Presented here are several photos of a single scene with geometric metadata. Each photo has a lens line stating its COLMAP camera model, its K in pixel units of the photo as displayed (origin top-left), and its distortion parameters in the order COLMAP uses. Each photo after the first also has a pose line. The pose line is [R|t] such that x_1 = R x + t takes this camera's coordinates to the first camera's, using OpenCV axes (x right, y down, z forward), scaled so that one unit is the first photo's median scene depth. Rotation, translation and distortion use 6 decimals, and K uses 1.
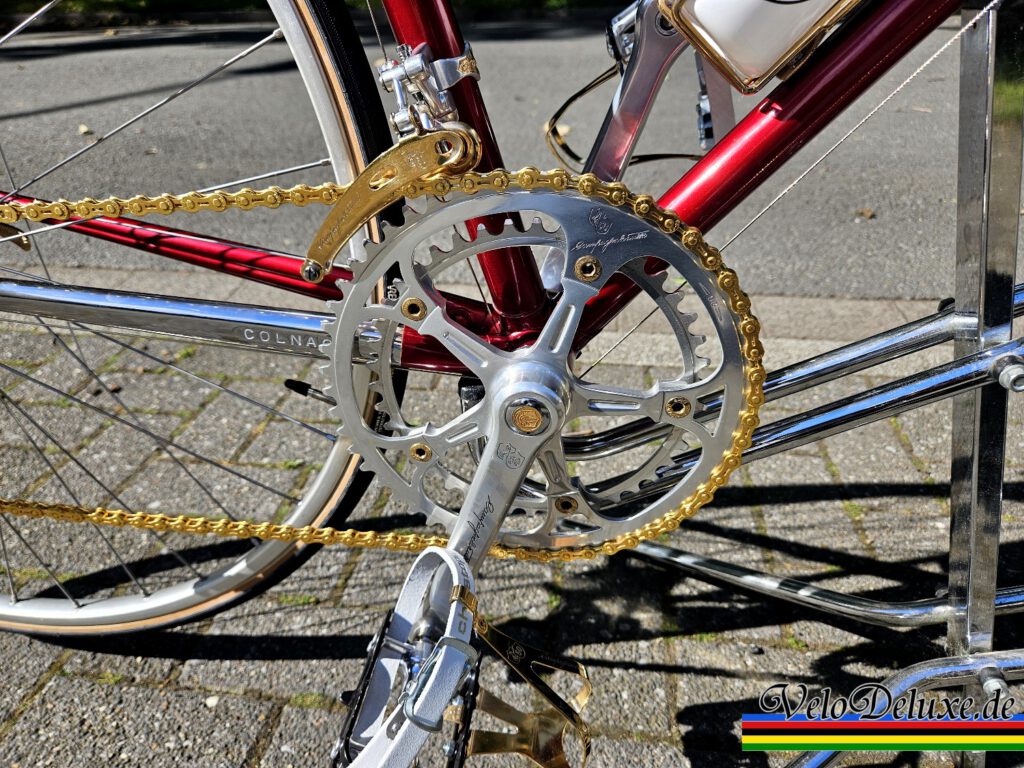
lens RADIAL K [[714.1, 0, 503.5], [0, 714.1, 377.0], [0, 0, 1]] dist [0.023113, -0.032769]
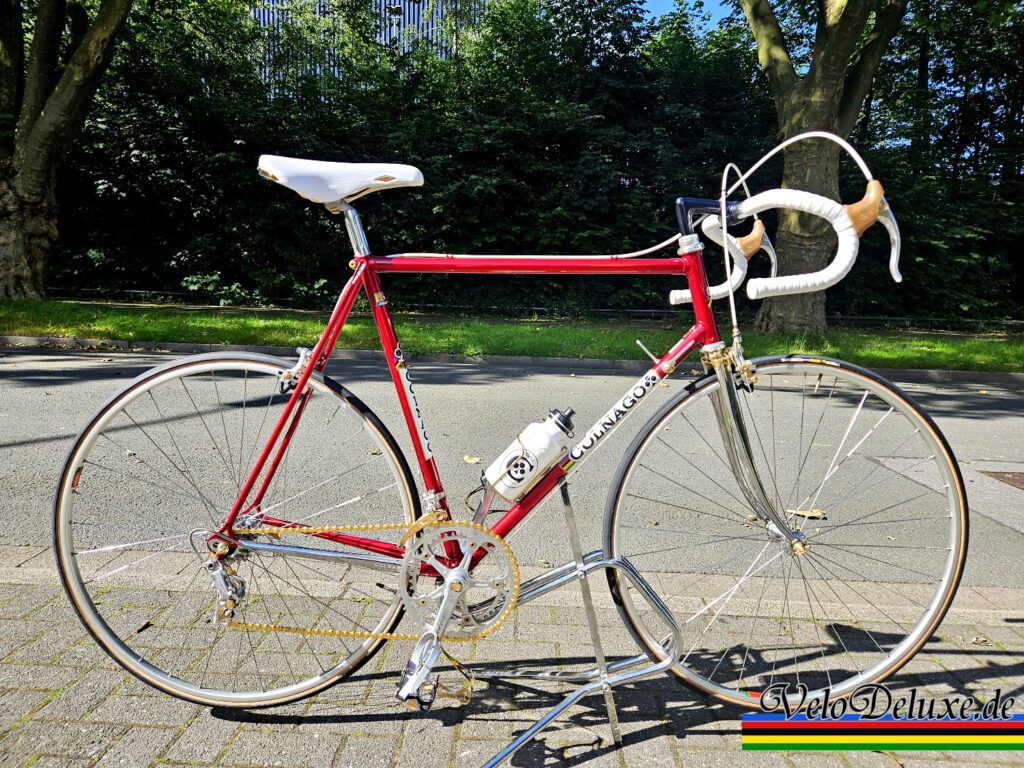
lens RADIAL K [[714.1, 0, 515.8], [0, 714.1, 361.5], [0, 0, 1]] dist [0.023113, -0.032769]
pose [[0.991652, 0.039952, 0.122594, -0.100299], [0.014253, 0.910994, -0.412172, 0.325635], [-0.128149, 0.410479, 0.902820, -1.768111]]
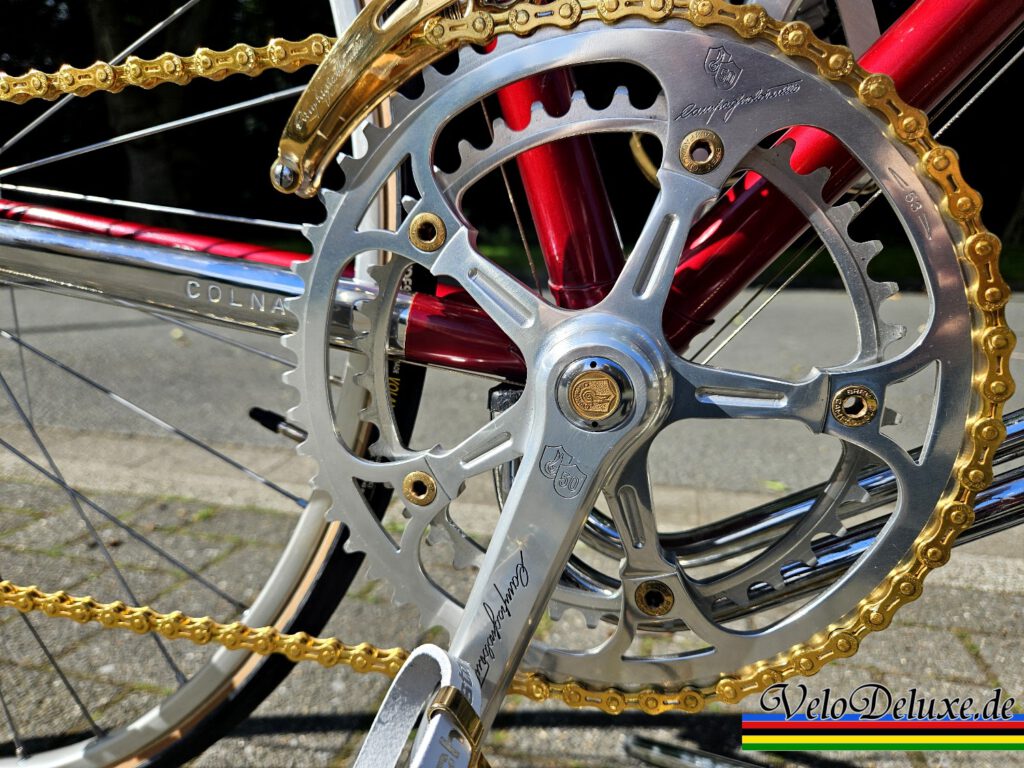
lens RADIAL K [[714.1, 0, 506.8], [0, 714.1, 397.3], [0, 0, 1]] dist [0.023113, -0.032769]
pose [[0.994128, 0.049797, -0.096074, 0.011567], [-0.078201, 0.944267, -0.319758, 0.158684], [0.074797, 0.325393, 0.942616, 0.273898]]
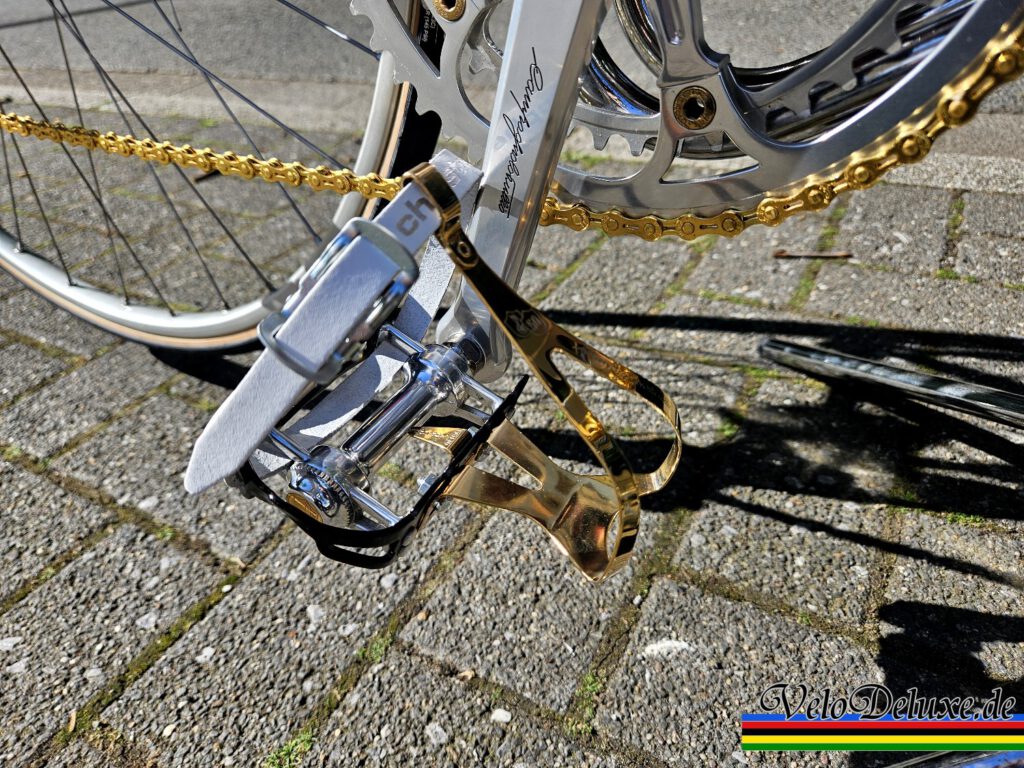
lens RADIAL K [[714.1, 0, 489.5], [0, 714.1, 387.5], [0, 0, 1]] dist [0.023113, -0.032769]
pose [[0.916088, 0.163476, -0.366139, 0.128104], [-0.115243, 0.981935, 0.150079, 0.229919], [0.384059, -0.095291, 0.918378, 0.313729]]
